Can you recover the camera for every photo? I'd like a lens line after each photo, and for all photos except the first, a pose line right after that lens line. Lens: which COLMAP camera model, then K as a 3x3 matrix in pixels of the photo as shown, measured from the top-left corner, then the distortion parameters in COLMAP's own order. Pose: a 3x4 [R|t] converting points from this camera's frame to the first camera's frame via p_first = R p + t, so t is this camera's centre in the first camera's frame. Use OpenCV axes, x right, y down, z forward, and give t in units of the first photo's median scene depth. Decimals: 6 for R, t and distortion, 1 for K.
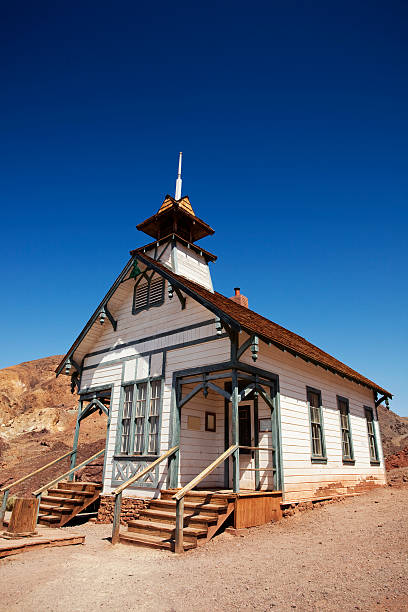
lens RADIAL K [[374.5, 0, 204.0], [0, 374.5, 306.0], [0, 0, 1]] dist [-0.028111, 0.000059]
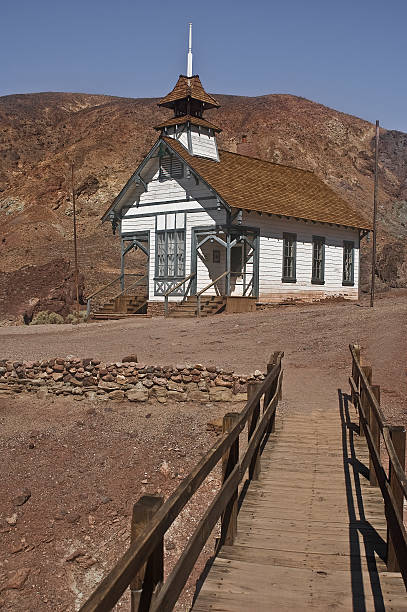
lens RADIAL K [[778.1, 0, 203.5], [0, 778.1, 306.0], [0, 0, 1]] dist [-0.112377, 0.016189]
pose [[0.999280, -0.002287, -0.037872, 0.078467], [0.017160, 0.917494, 0.397380, -0.719111], [0.033839, -0.397744, 0.916872, -1.867452]]
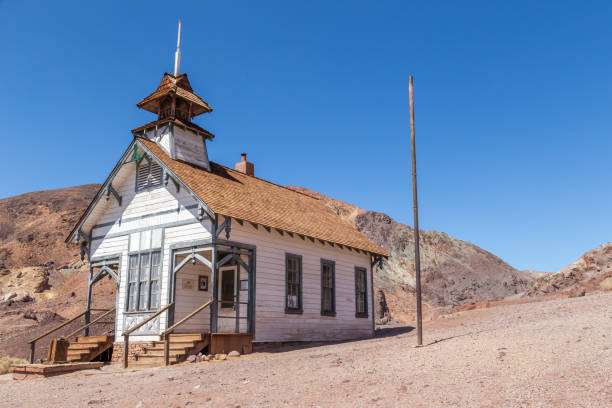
lens RADIAL K [[543.9, 0, 306.0], [0, 543.9, 204.0], [0, 0, 1]] dist [0.015885, 0.004731]
pose [[0.996224, -0.008941, 0.086364, 0.187584], [-0.005109, 0.986924, 0.161108, -0.220983], [-0.086675, -0.160940, 0.983151, -0.695486]]
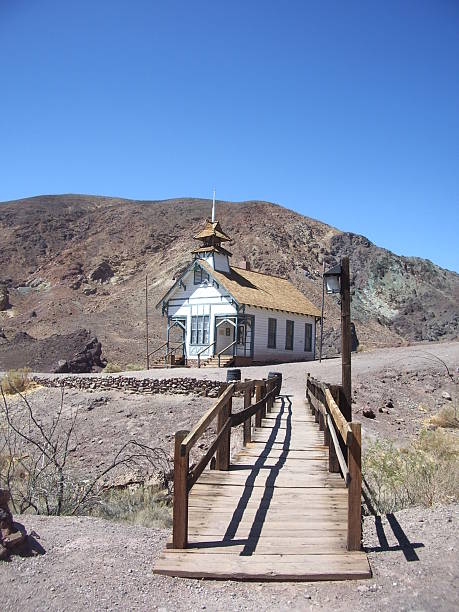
lens RADIAL K [[664.6, 0, 229.5], [0, 664.6, 306.0], [0, 0, 1]] dist [-0.146526, -0.002290]
pose [[0.999611, 0.016453, 0.022532, -0.072157], [-0.022515, 0.952653, 0.303225, -1.126745], [-0.016476, -0.303614, 0.952653, -2.978972]]
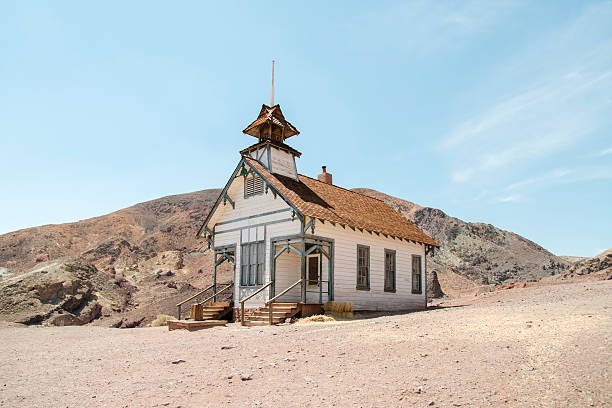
lens RADIAL K [[427.1, 0, 296.7], [0, 427.1, 260.5], [0, 0, 1]] dist [0.010559, 0.000476]
pose [[0.995755, -0.011508, -0.091318, 0.183396], [0.037658, 0.956249, 0.290120, -0.245115], [0.083984, -0.292327, 0.952624, -0.735552]]
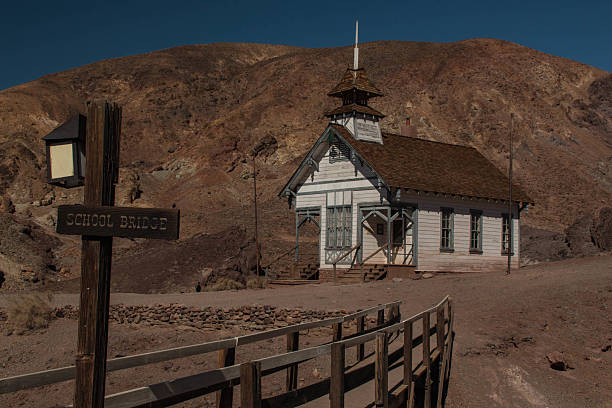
lens RADIAL K [[887.7, 0, 313.6], [0, 887.7, 204.2], [0, 0, 1]] dist [0.255120, 0.020577]
pose [[0.991444, -0.011654, -0.130012, 0.230222], [0.052687, 0.946998, 0.316890, -1.036550], [0.119428, -0.321029, 0.939509, -2.653317]]
